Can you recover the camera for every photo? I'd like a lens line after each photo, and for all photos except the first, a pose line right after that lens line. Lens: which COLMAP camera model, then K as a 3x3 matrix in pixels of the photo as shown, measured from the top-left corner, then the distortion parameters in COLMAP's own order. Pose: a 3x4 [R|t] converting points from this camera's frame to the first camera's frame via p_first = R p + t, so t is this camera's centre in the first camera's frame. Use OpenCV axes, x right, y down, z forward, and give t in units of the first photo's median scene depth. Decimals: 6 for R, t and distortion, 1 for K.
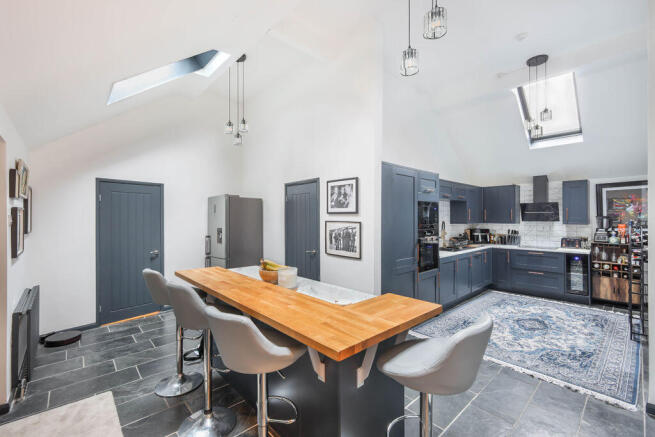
lens RADIAL K [[285.8, 0, 325.7], [0, 285.8, 218.1], [0, 0, 1]] dist [-0.000921, -0.000151]
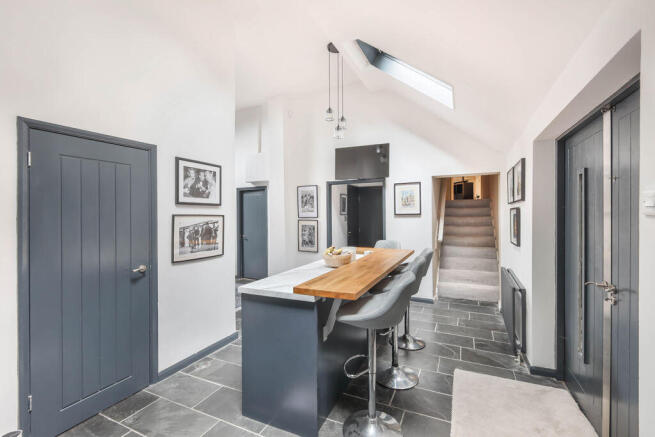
lens RADIAL K [[285.8, 0, 326.7], [0, 285.8, 214.5], [0, 0, 1]] dist [-0.000921, -0.000151]
pose [[-0.390684, 0.001544, 0.920524, -0.823089], [0.009040, 0.999957, 0.002159, 0.012321], [-0.920480, 0.009165, -0.390681, 1.003869]]
